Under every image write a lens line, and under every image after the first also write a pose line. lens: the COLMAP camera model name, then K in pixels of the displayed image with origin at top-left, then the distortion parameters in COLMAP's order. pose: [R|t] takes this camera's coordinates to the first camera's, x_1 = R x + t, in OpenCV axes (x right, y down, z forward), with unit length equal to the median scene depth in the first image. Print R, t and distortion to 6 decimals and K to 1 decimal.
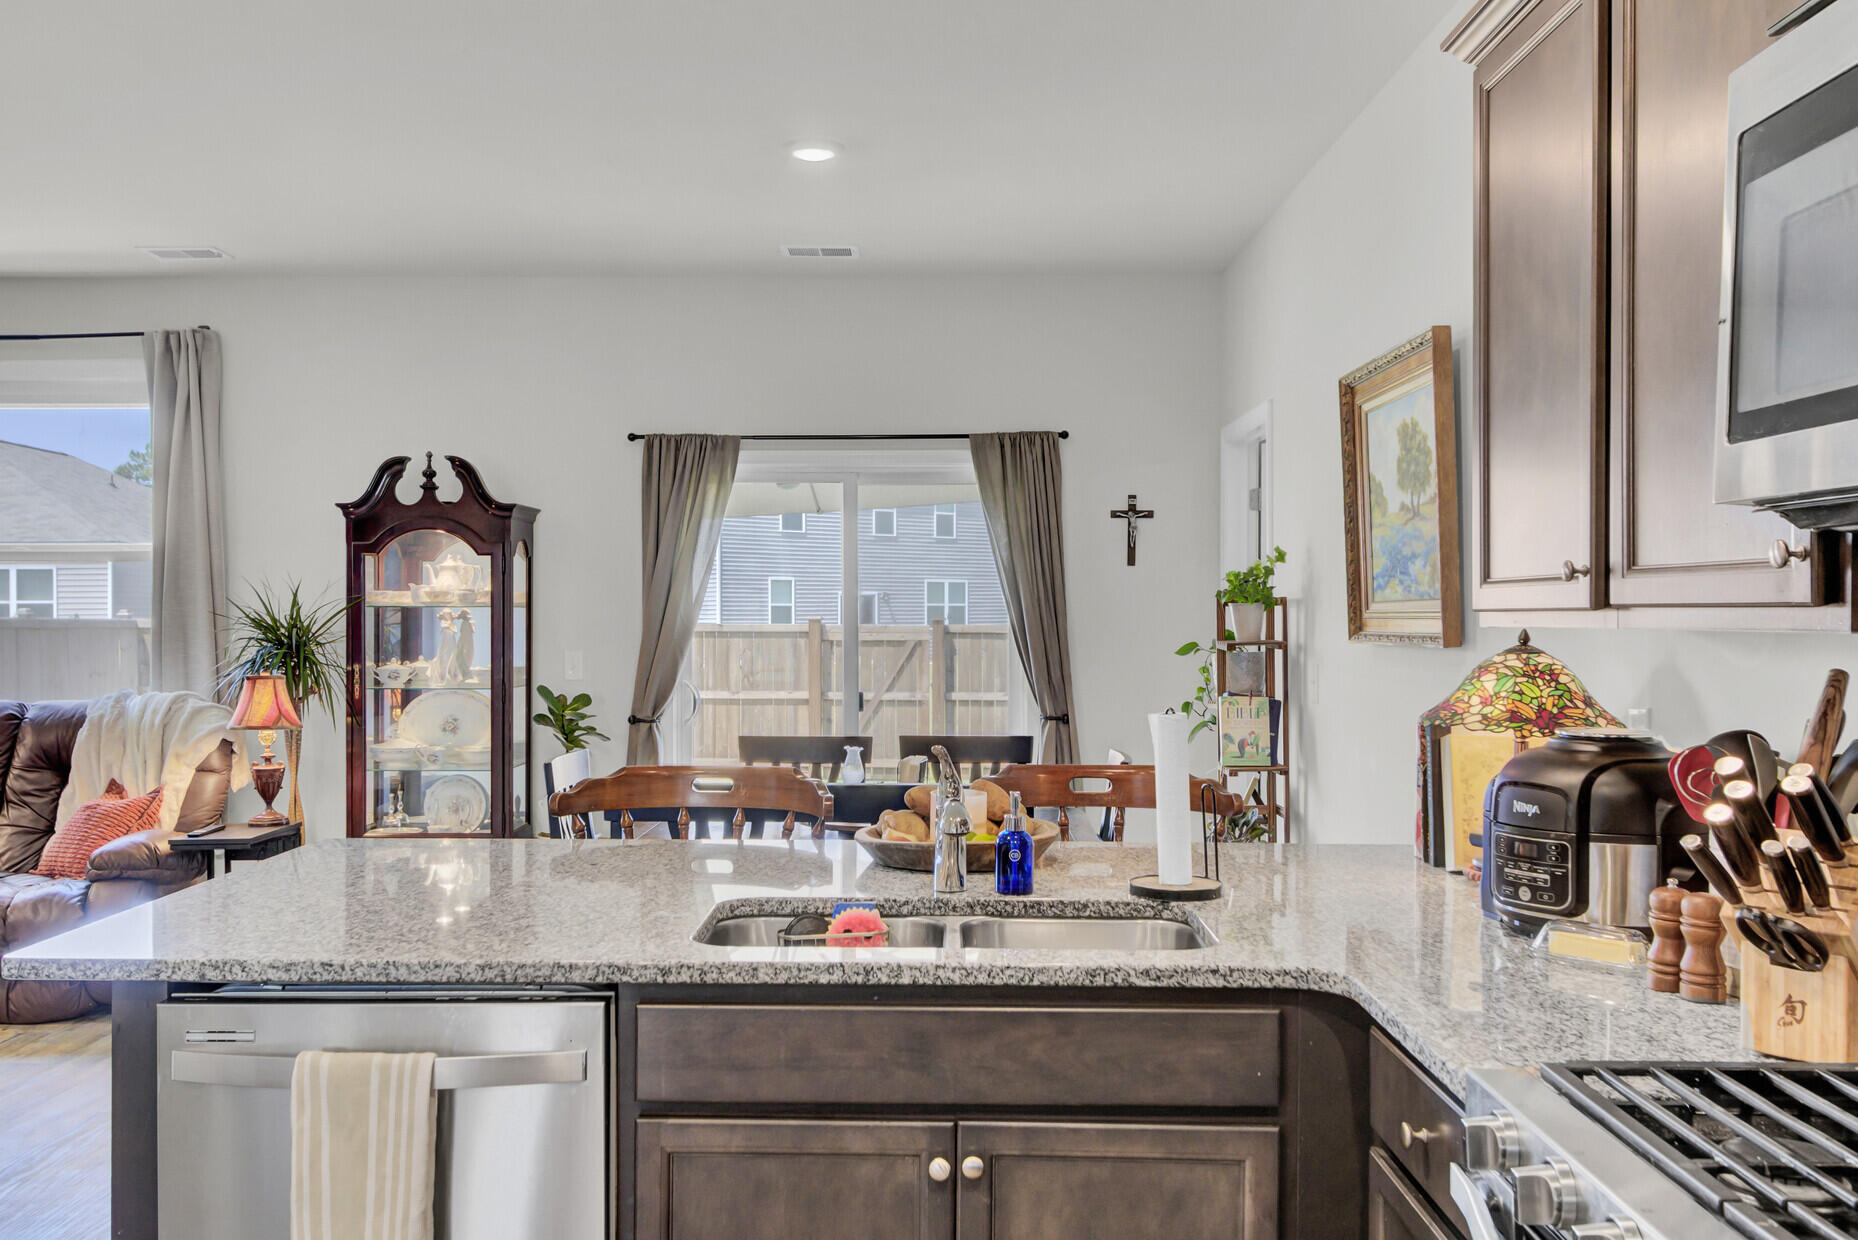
lens RADIAL K [[1627.9, 0, 905.3], [0, 1627.9, 617.4], [0, 0, 1]] dist [0.007620, 0.002279]
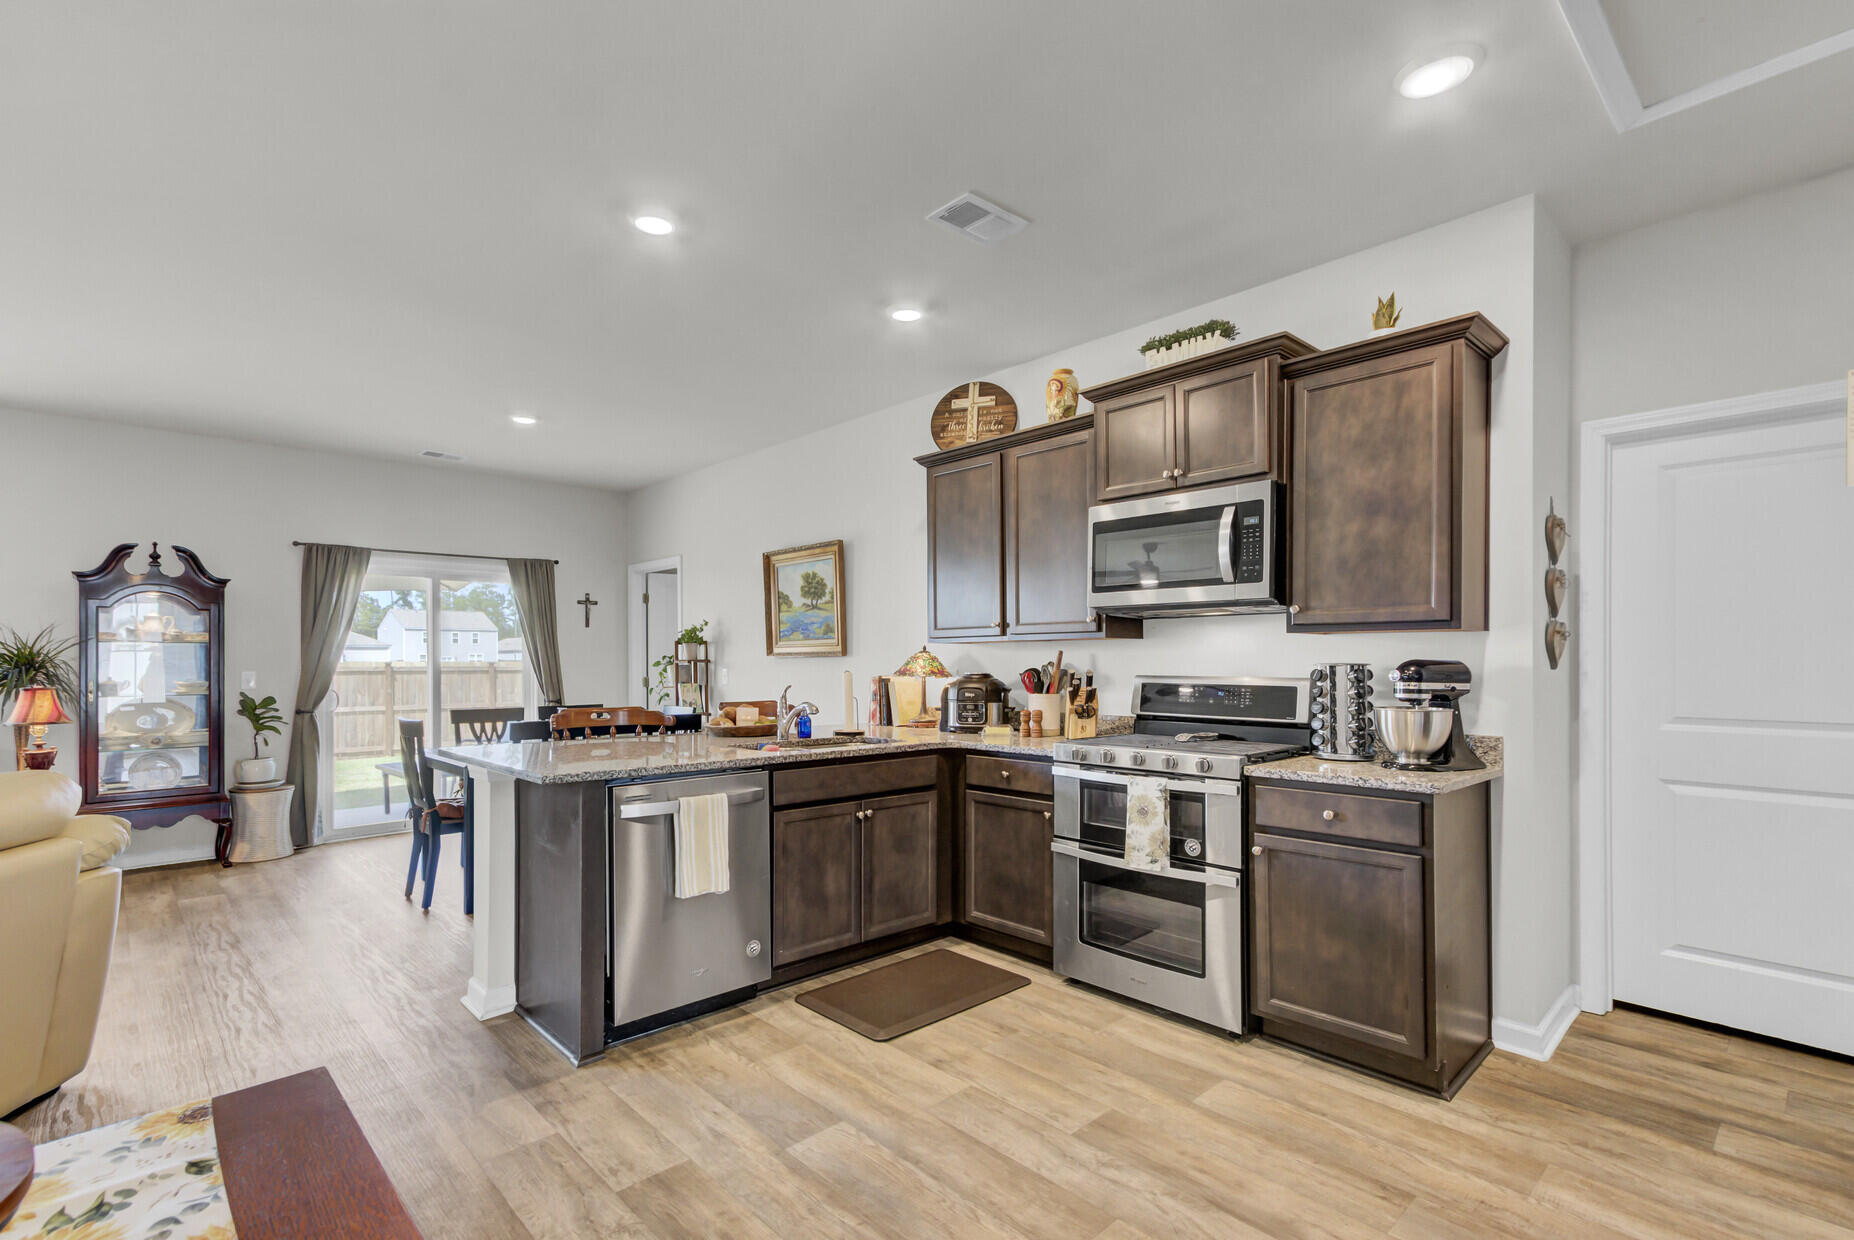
lens RADIAL K [[856.9, 0, 885.5], [0, 856.9, 655.9], [0, 0, 1]] dist [0.024602, 0.000418]
pose [[0.737801, 0.000742, 0.675018, -0.325877], [0.006534, 0.999945, -0.008241, 0.016677], [-0.674987, 0.010491, 0.737755, -0.070423]]
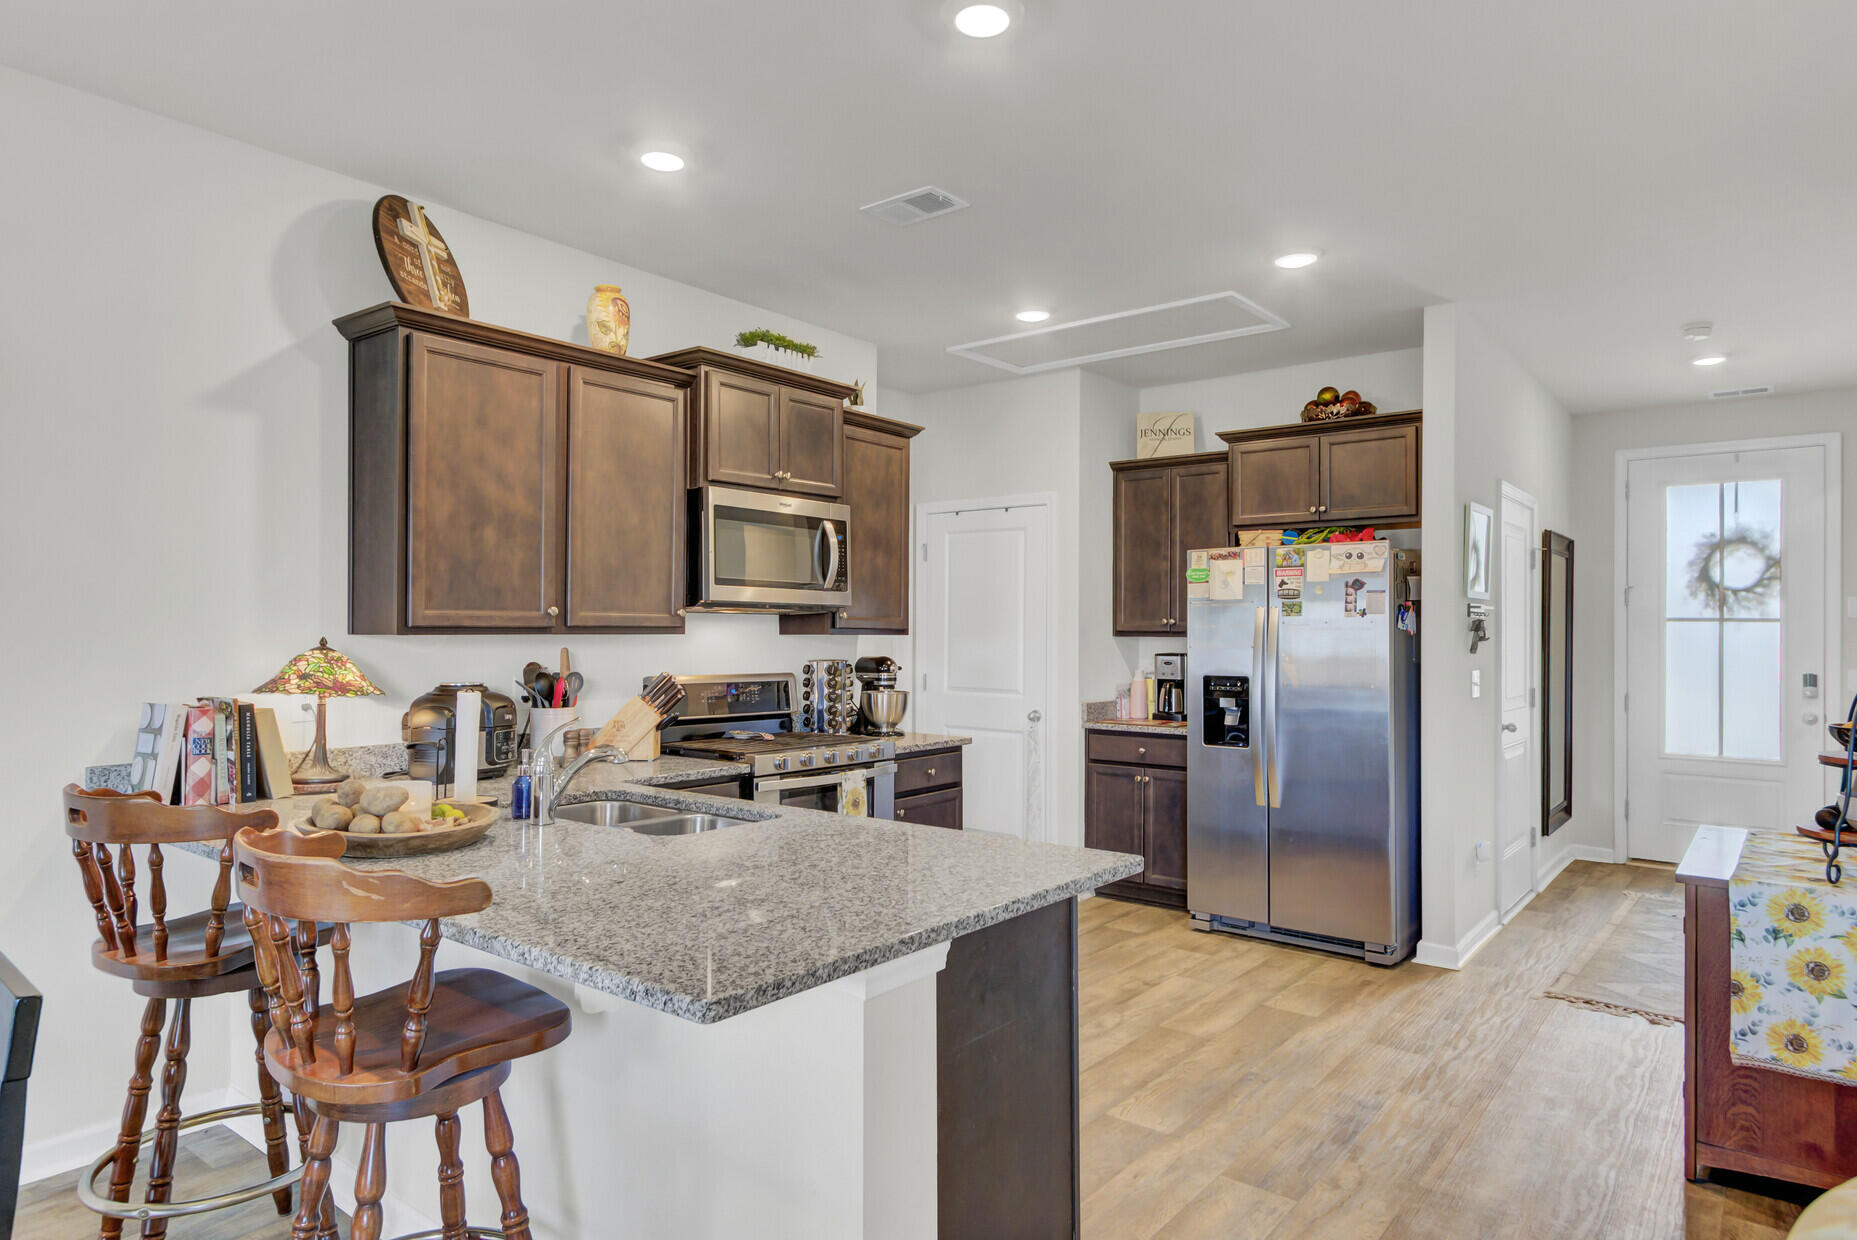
lens RADIAL K [[1111.0, 0, 928.5], [0, 1111.0, 620.0], [0, 0, 1]] dist [0.037745, 0.000059]
pose [[-0.797972, 0.012219, 0.602570, -0.327070], [0.004880, 0.999893, -0.013814, 0.002919], [-0.602675, -0.008083, -0.797946, 0.635322]]
